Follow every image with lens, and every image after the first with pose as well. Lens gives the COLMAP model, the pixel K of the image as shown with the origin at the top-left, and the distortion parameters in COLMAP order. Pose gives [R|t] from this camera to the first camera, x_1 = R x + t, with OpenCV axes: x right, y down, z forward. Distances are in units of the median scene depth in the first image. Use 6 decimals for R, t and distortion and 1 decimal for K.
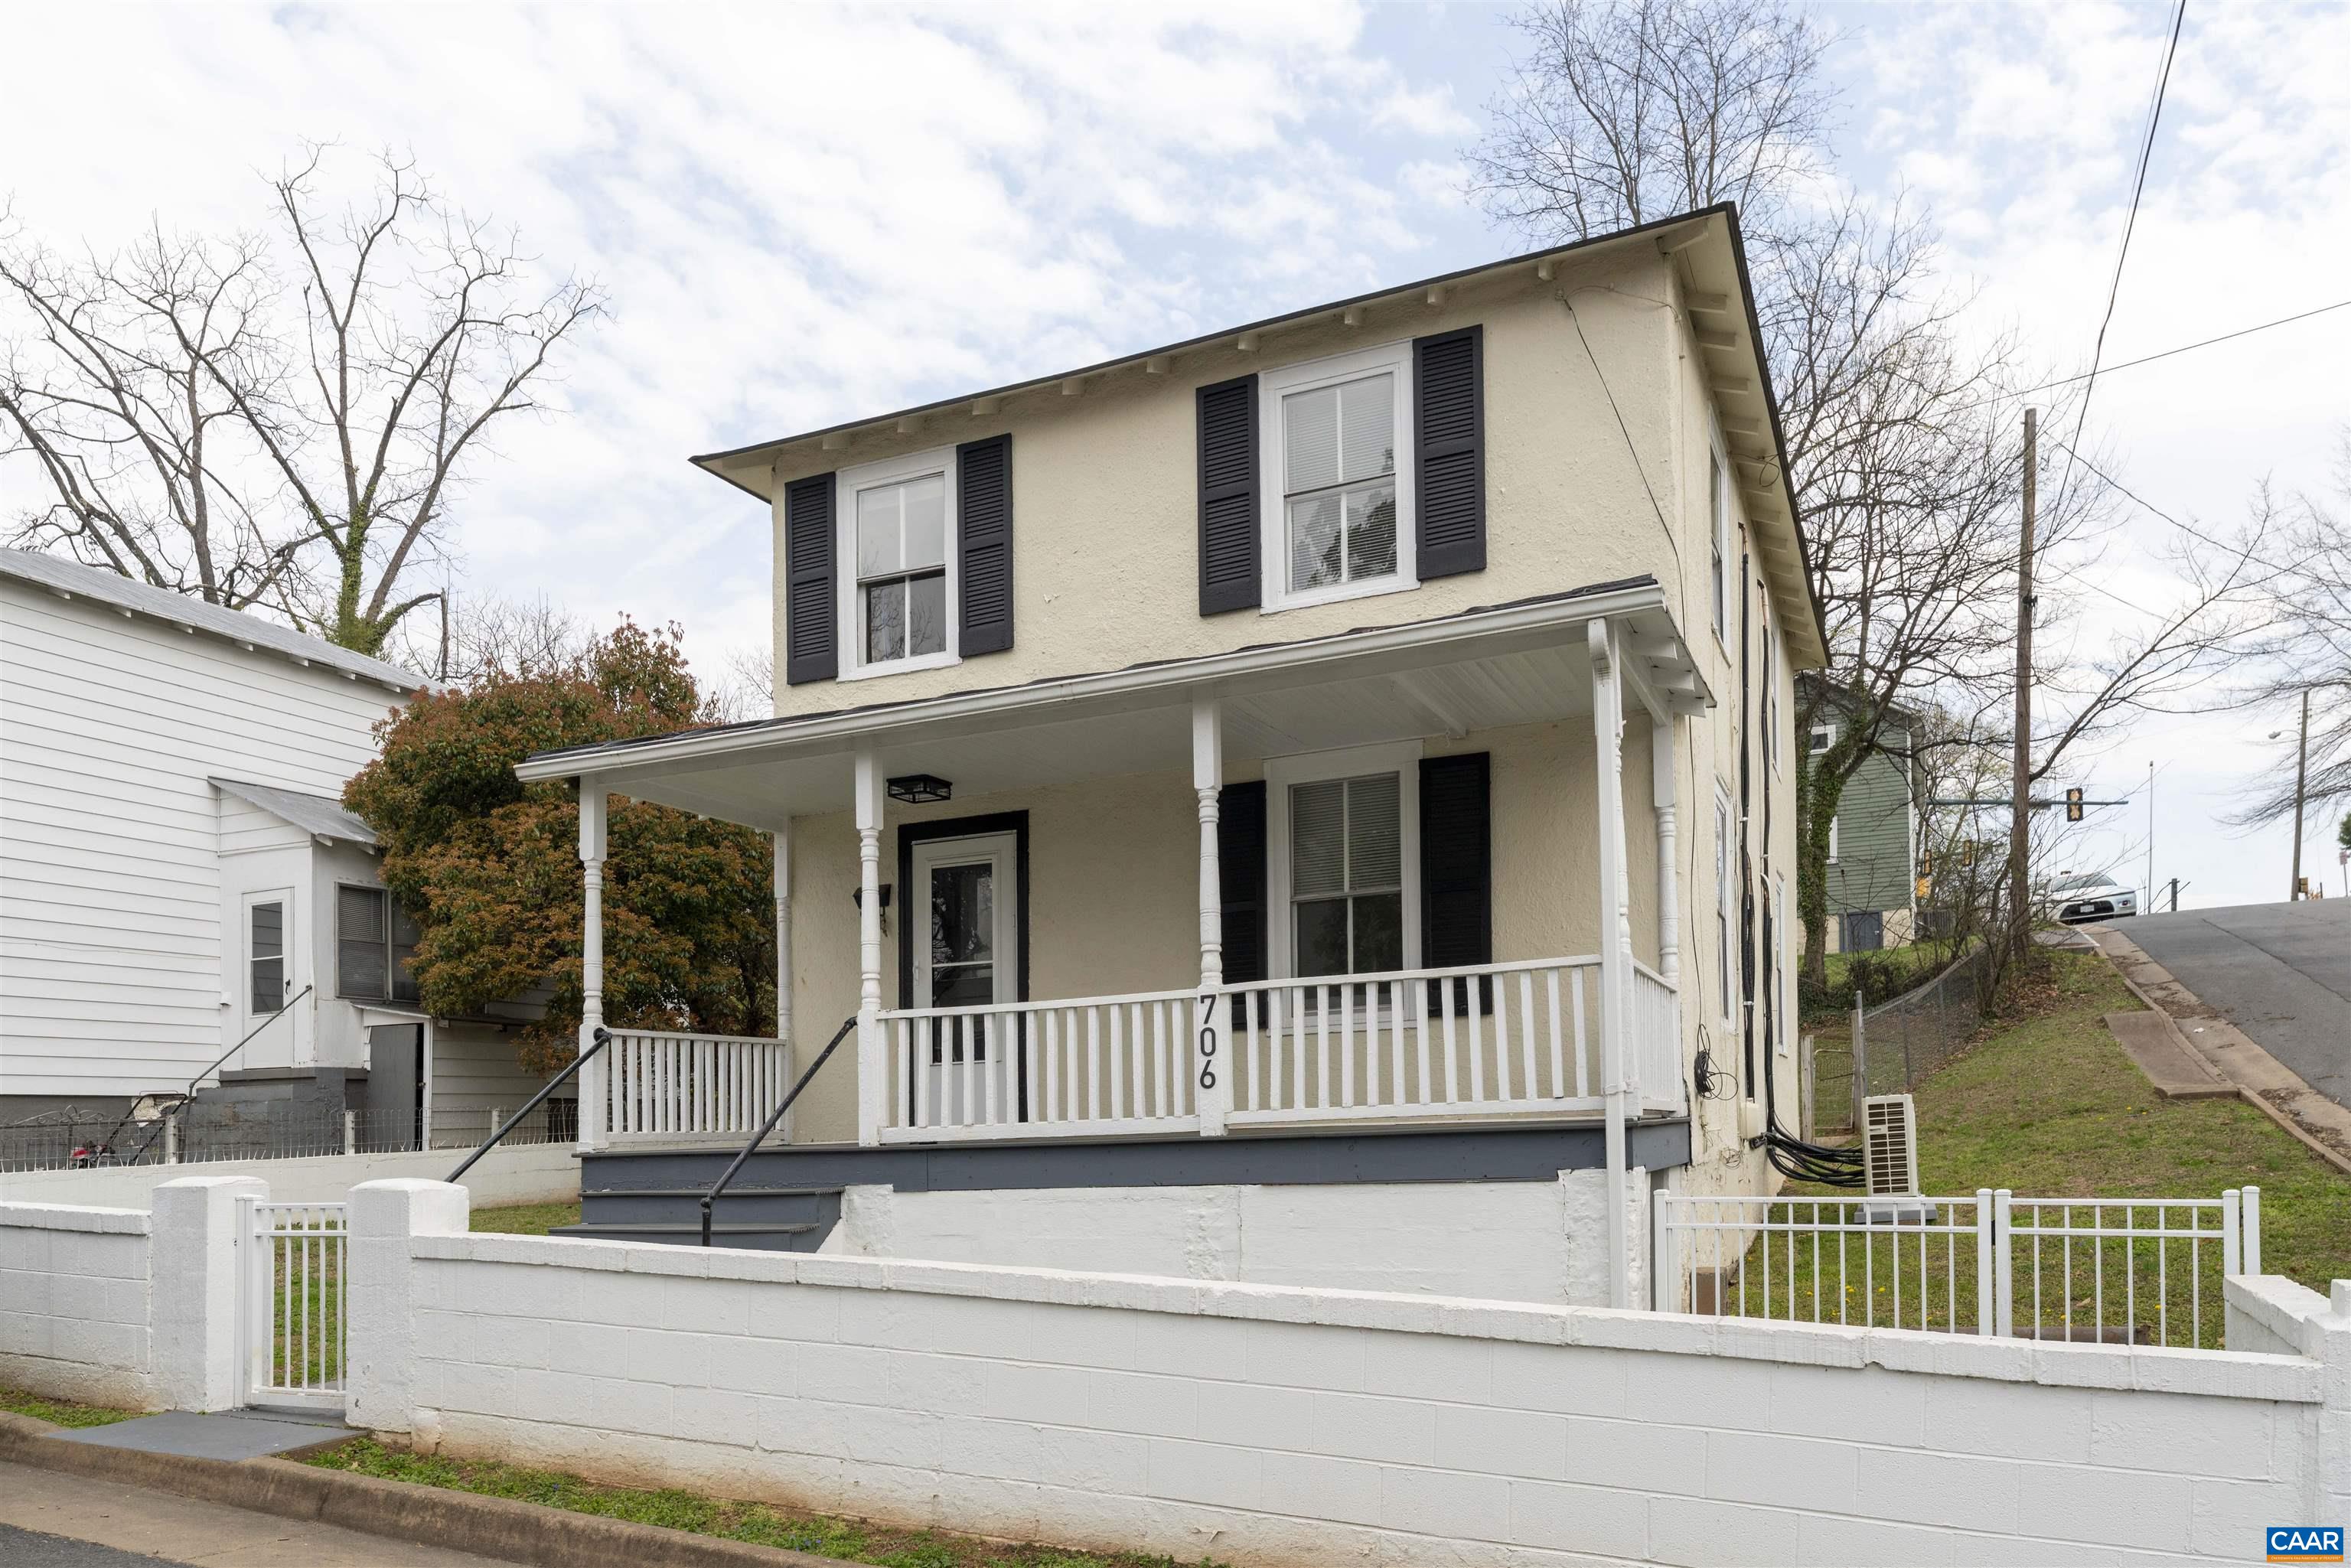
lens RADIAL K [[1565.8, 0, 1175.5], [0, 1565.8, 784.0], [0, 0, 1]] dist [0.001394, 0.002909]
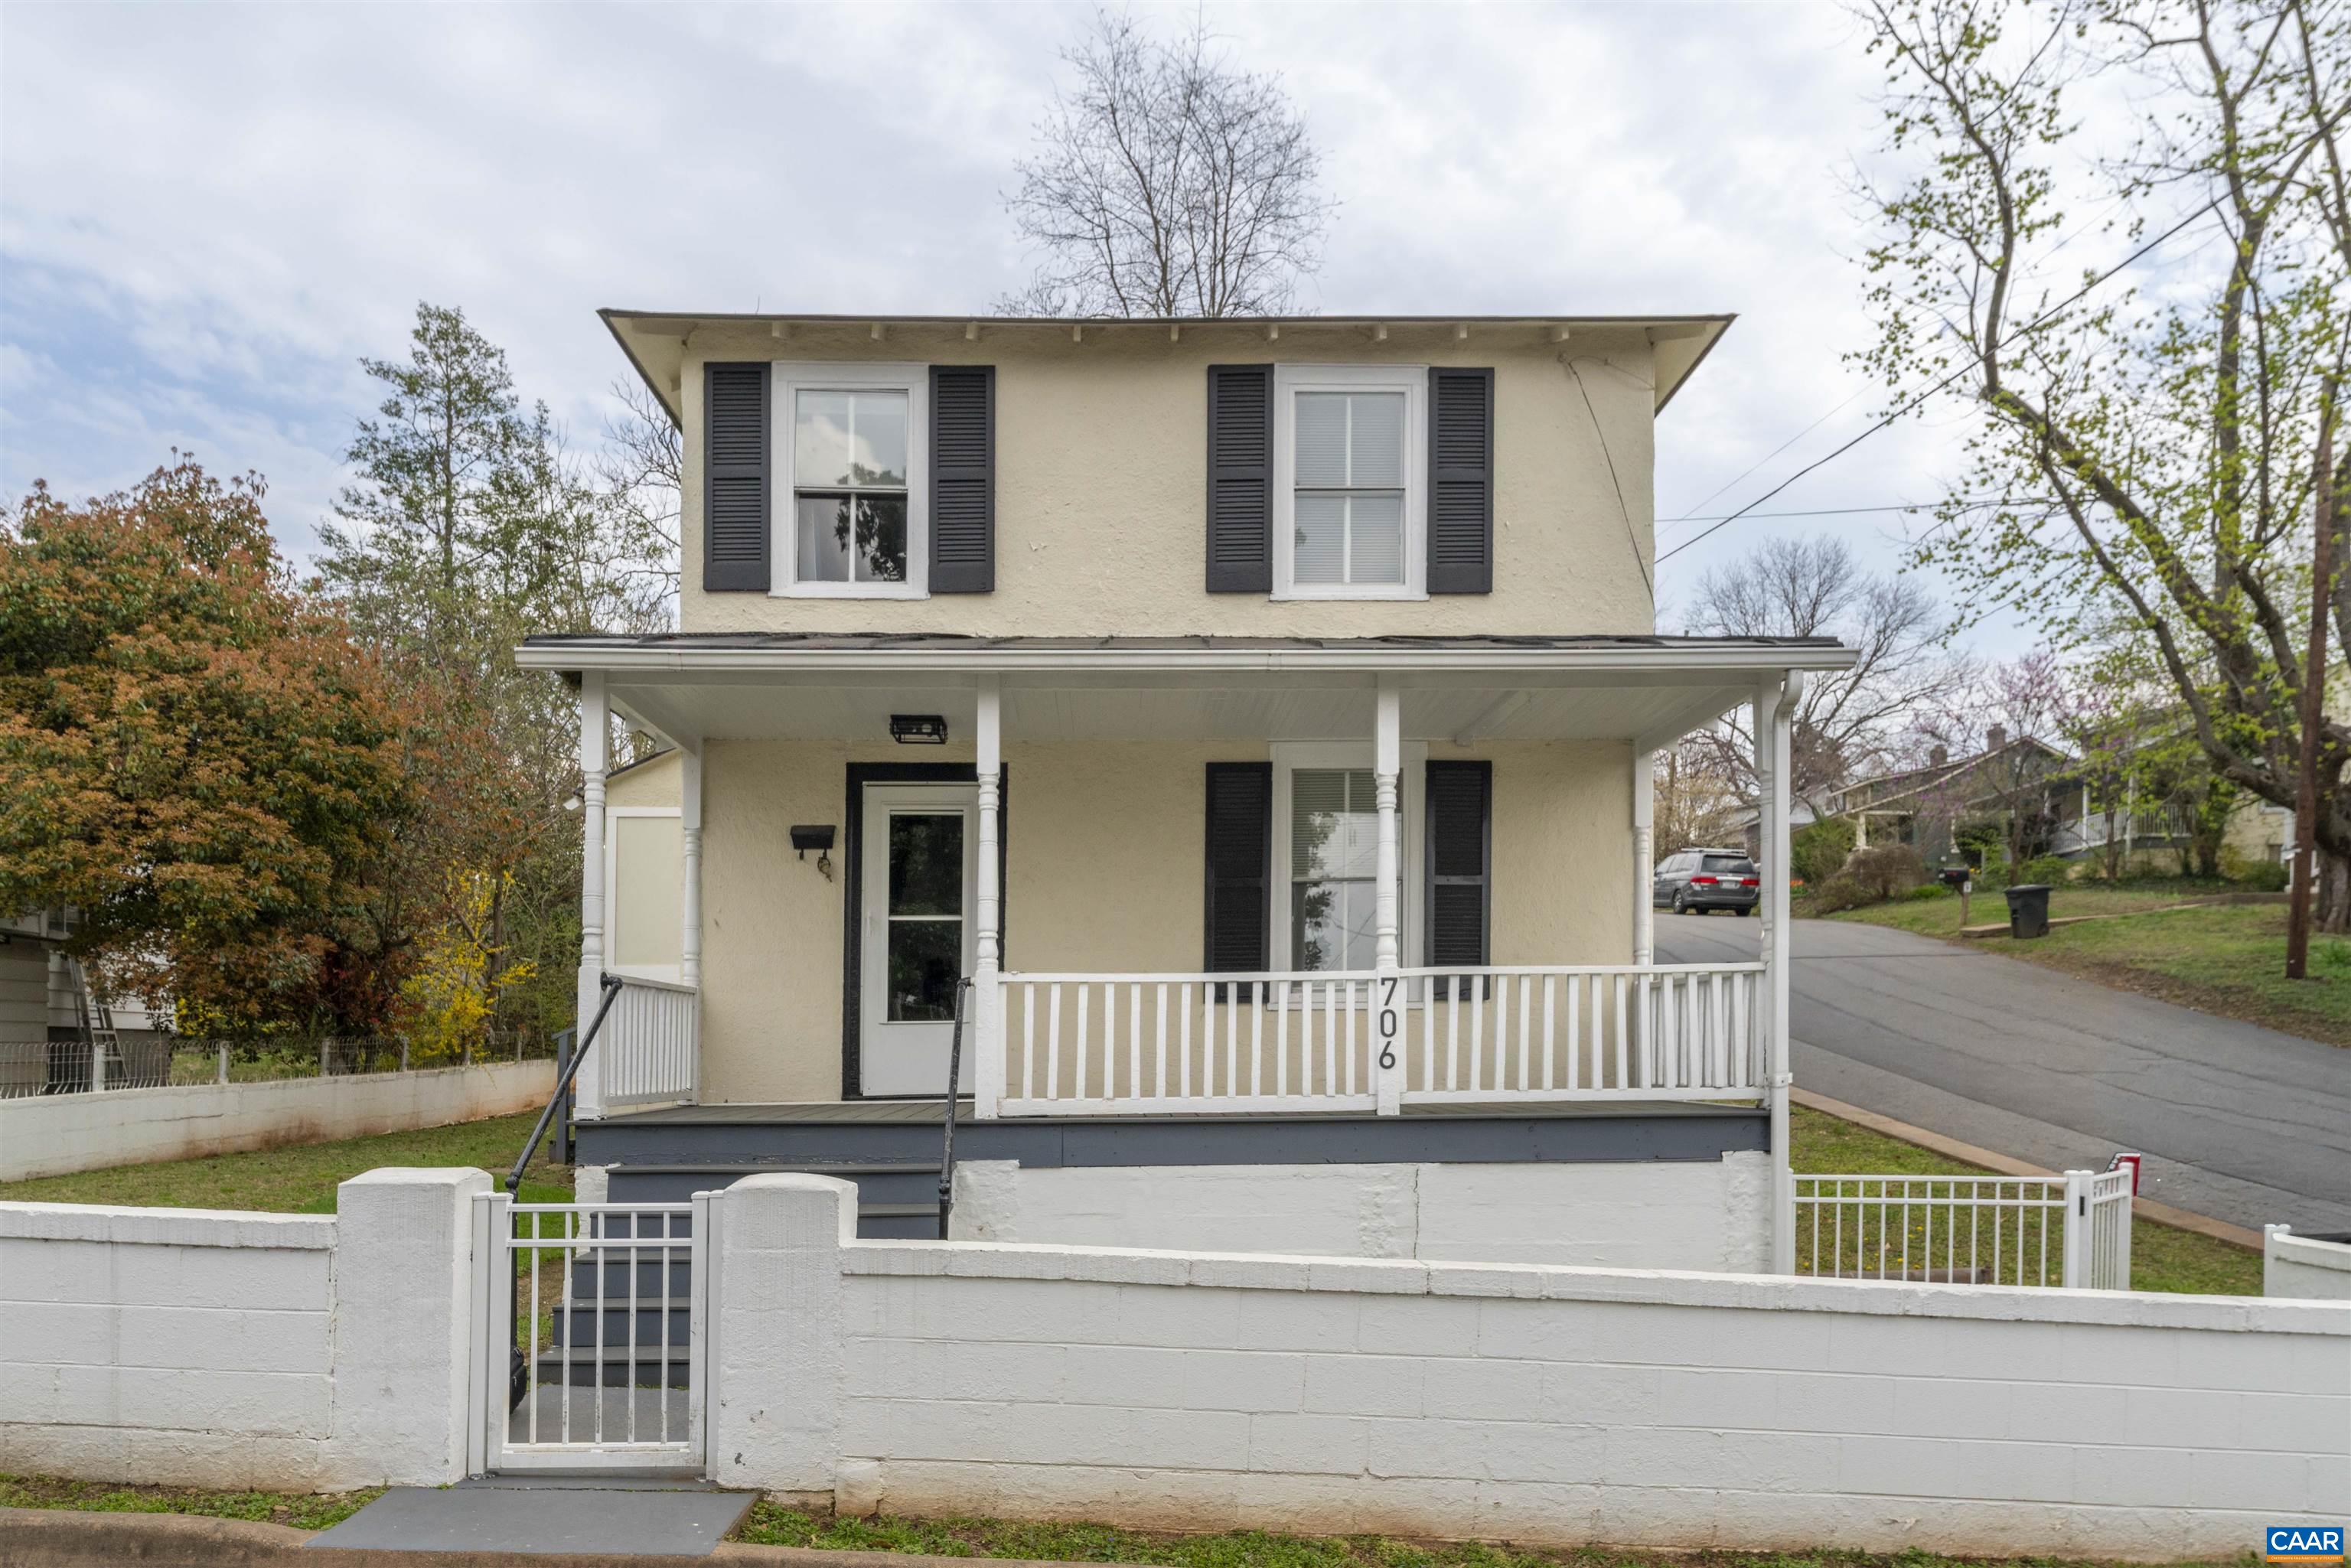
lens RADIAL K [[1447.1, 0, 1245.6], [0, 1447.1, 800.4], [0, 0, 1]] dist [0.003240, -0.001441]
pose [[0.904227, 0.098936, 0.415434, -0.360972], [-0.112052, 0.993676, 0.007246, 0.018071], [-0.412090, -0.053102, 0.909594, 0.143068]]
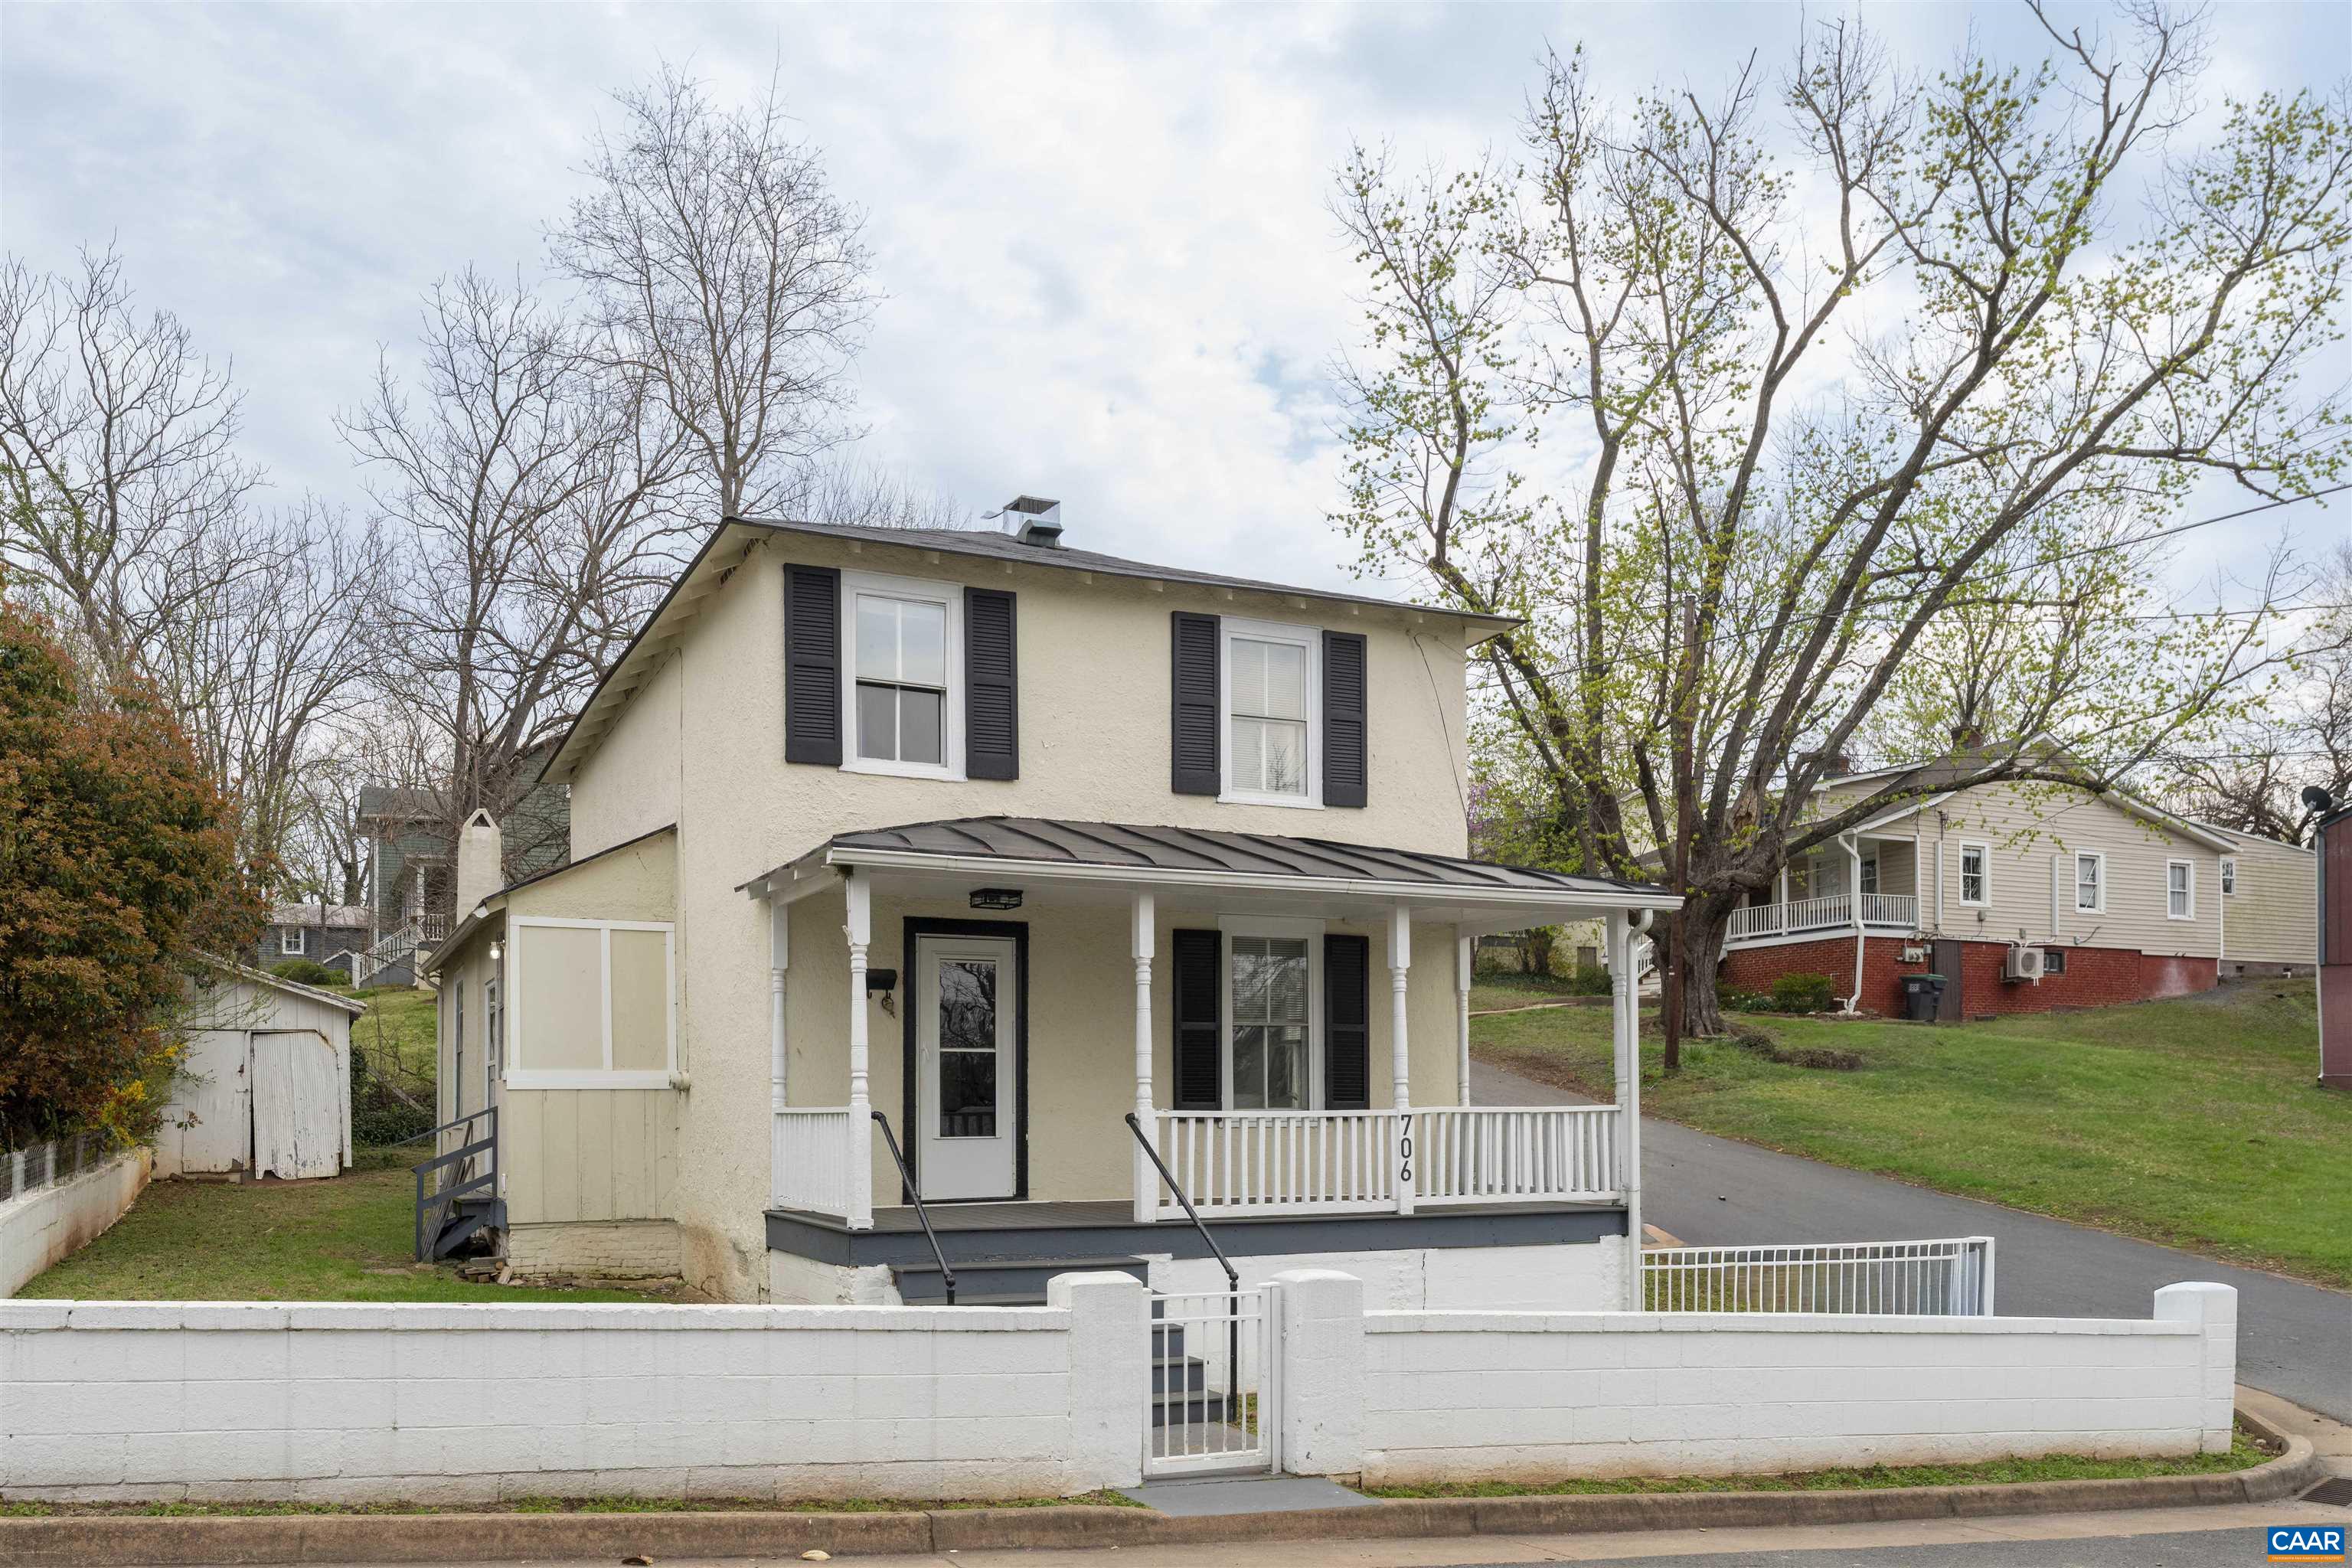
lens RADIAL K [[1438.0, 0, 1176.0], [0, 1438.0, 784.0], [0, 0, 1]] dist [0.001670, 0.001438]
pose [[0.705966, 0.191988, 0.681727, -0.852973], [-0.171041, 0.980283, -0.098946, 0.002365], [-0.687282, -0.046751, 0.724884, 0.156258]]
